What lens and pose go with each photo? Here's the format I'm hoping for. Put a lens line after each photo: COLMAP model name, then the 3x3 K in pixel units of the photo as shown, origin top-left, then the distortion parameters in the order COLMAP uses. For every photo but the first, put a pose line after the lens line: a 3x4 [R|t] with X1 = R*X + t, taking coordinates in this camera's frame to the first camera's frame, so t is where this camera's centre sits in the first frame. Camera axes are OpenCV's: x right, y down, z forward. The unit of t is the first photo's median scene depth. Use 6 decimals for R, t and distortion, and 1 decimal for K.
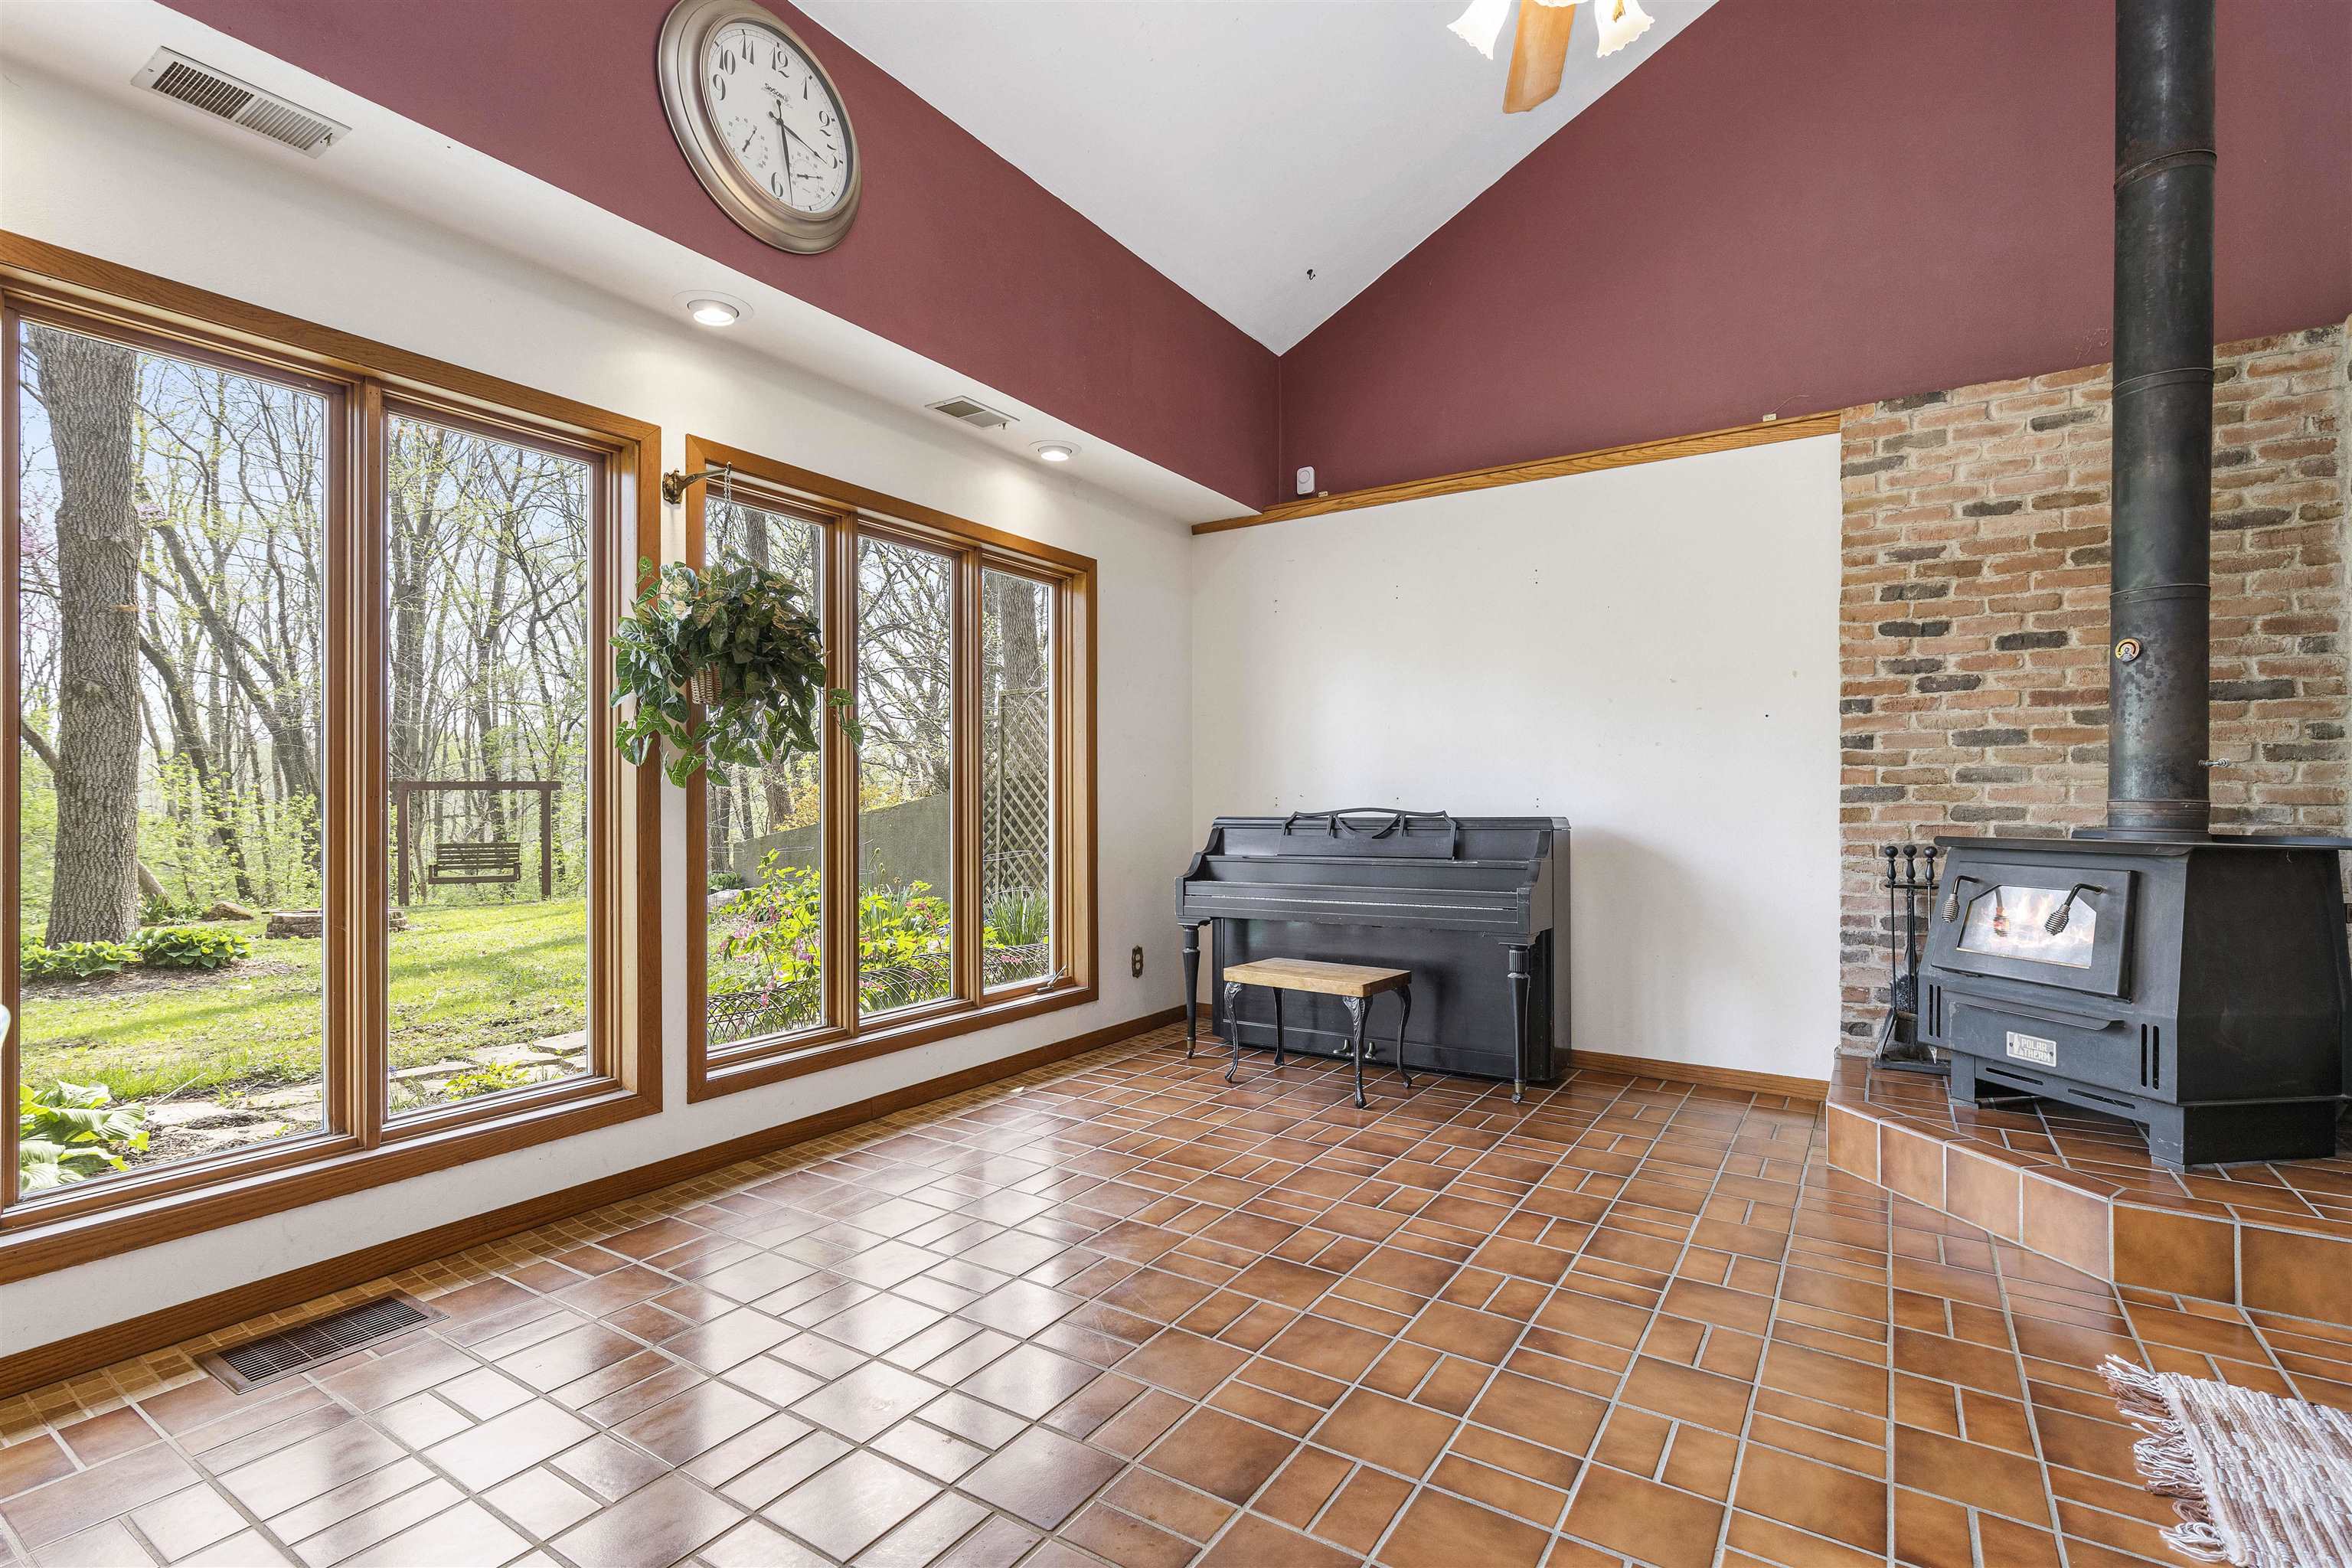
lens RADIAL K [[1078.7, 0, 1183.7], [0, 1078.7, 805.7], [0, 0, 1]] dist [0.005662, -0.000203]
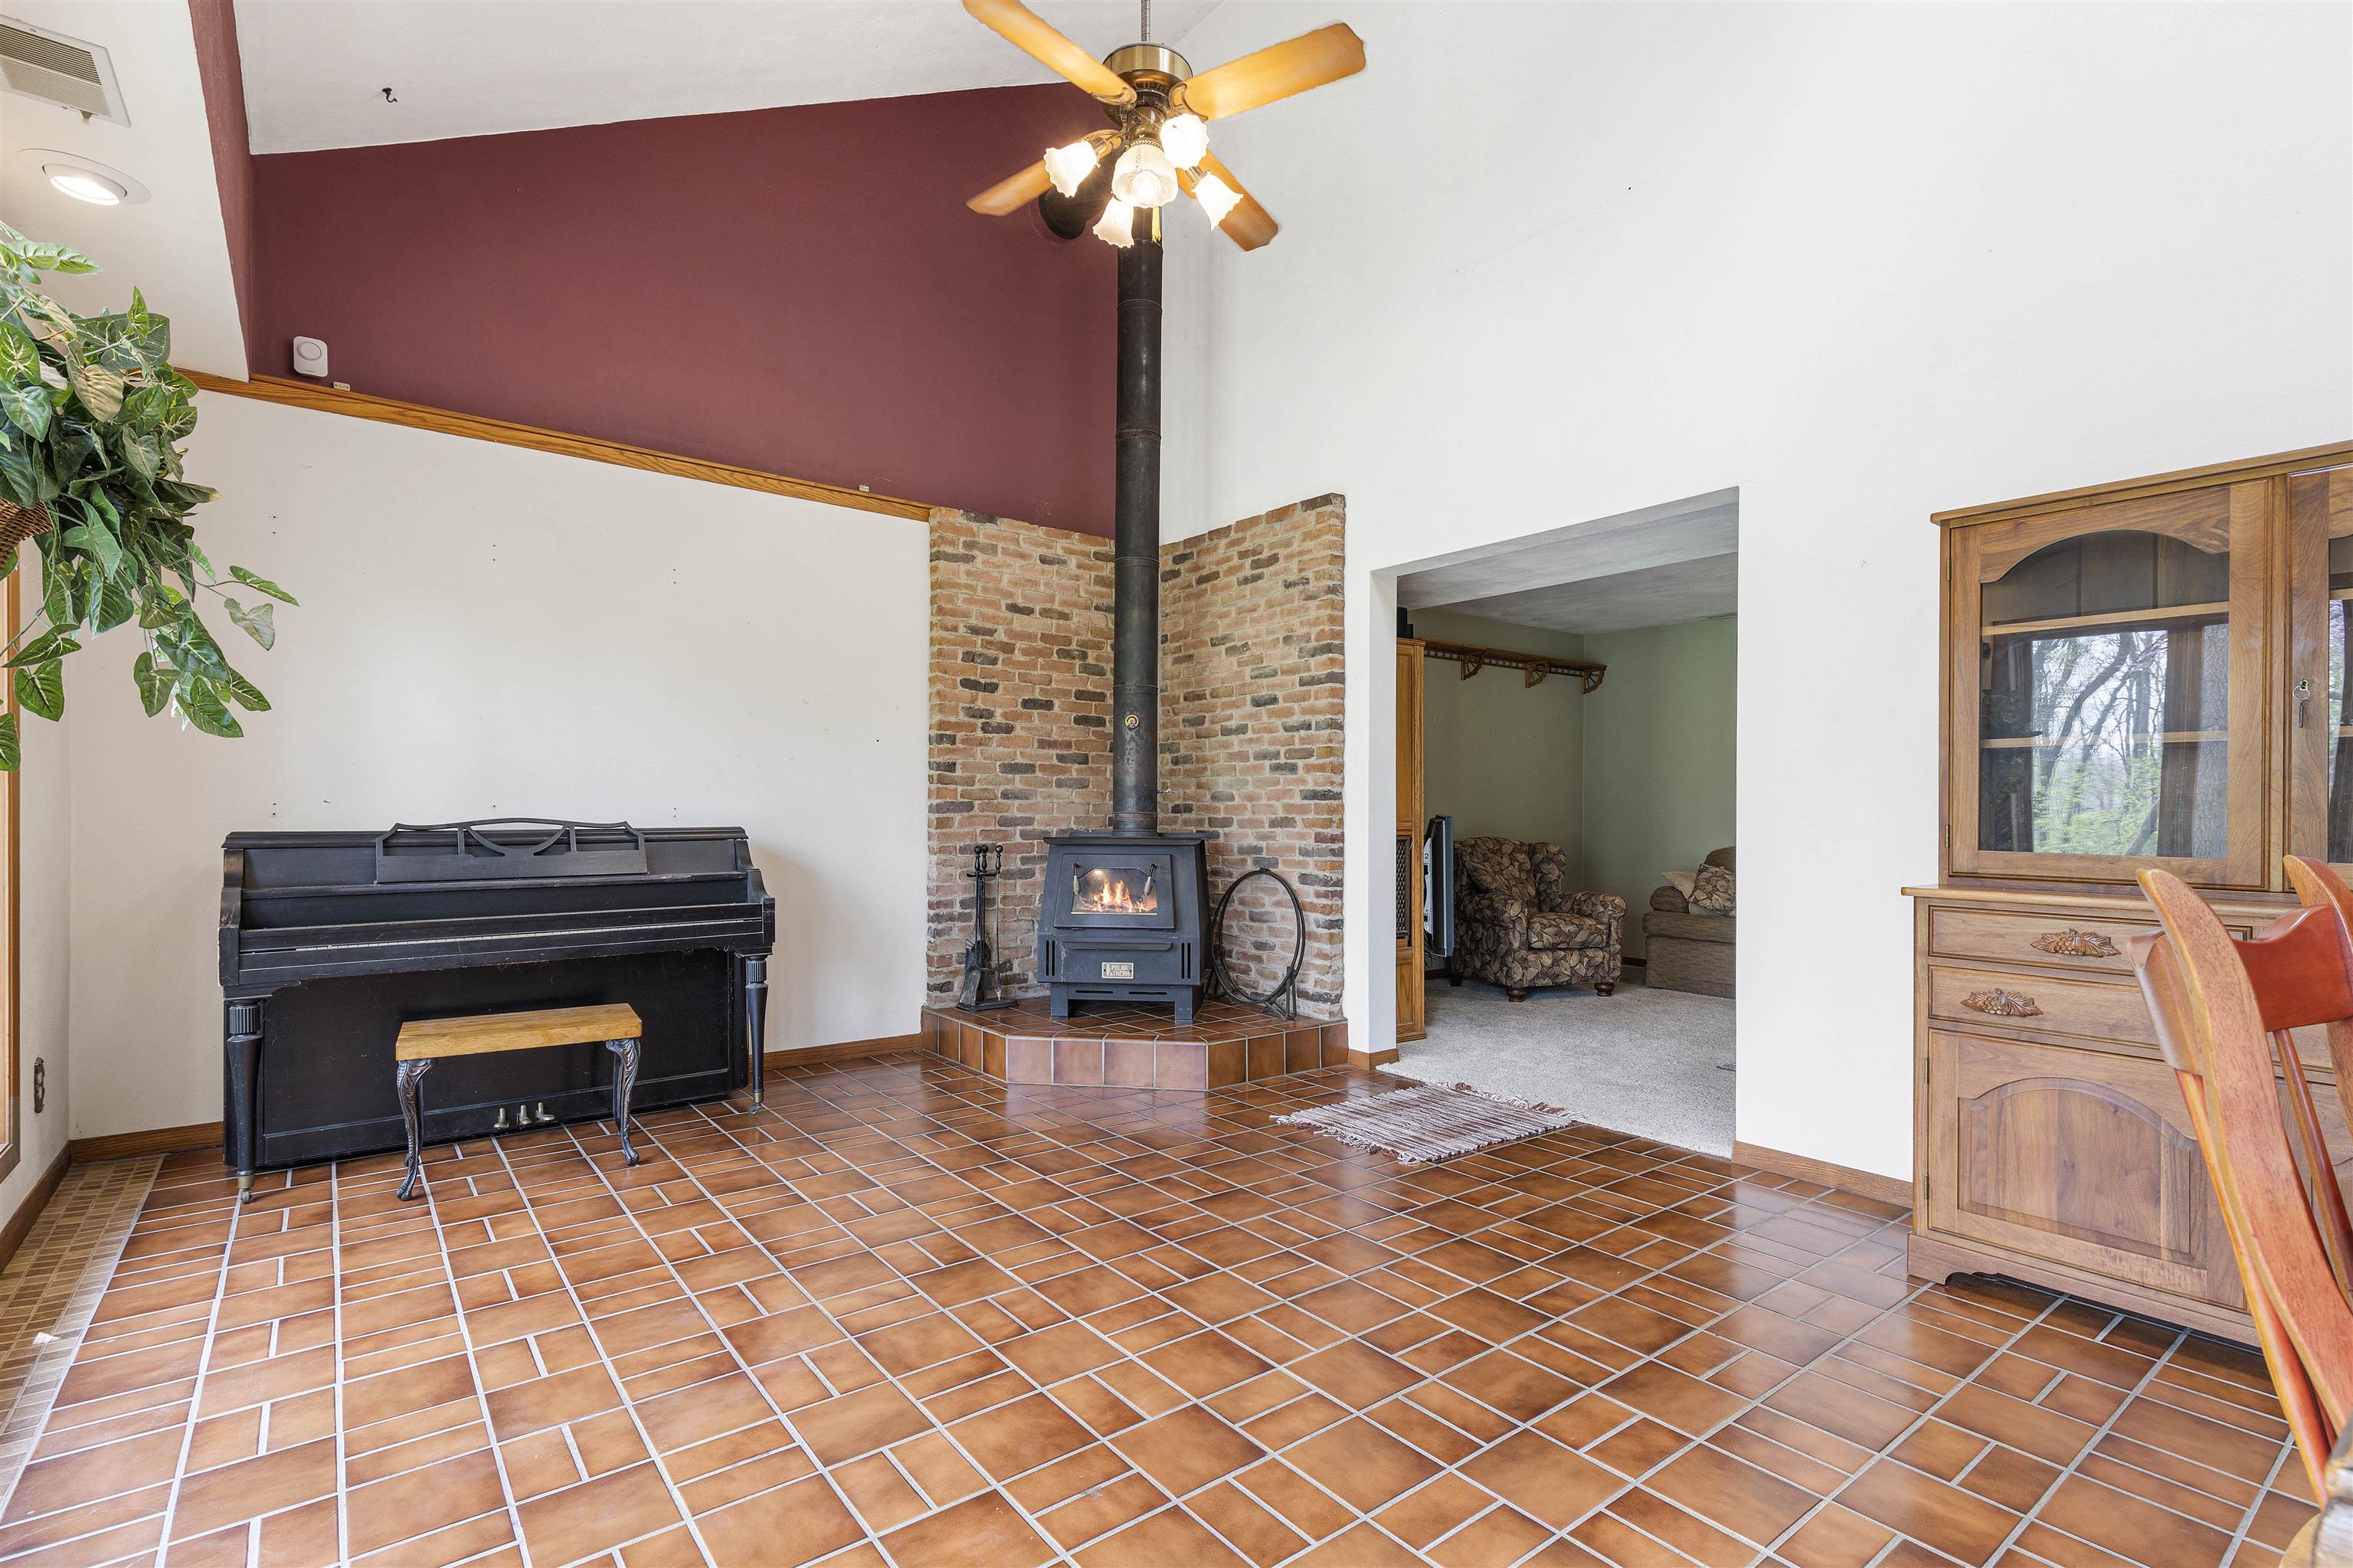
lens RADIAL K [[1091.5, 0, 1175.9], [0, 1091.5, 830.2], [0, 0, 1]] dist [0.022308, -0.014034]
pose [[0.328438, -0.013051, 0.944435, -0.548320], [-0.000782, 0.999900, 0.014090, -0.001369], [-0.944525, -0.005367, 0.328395, 0.317740]]
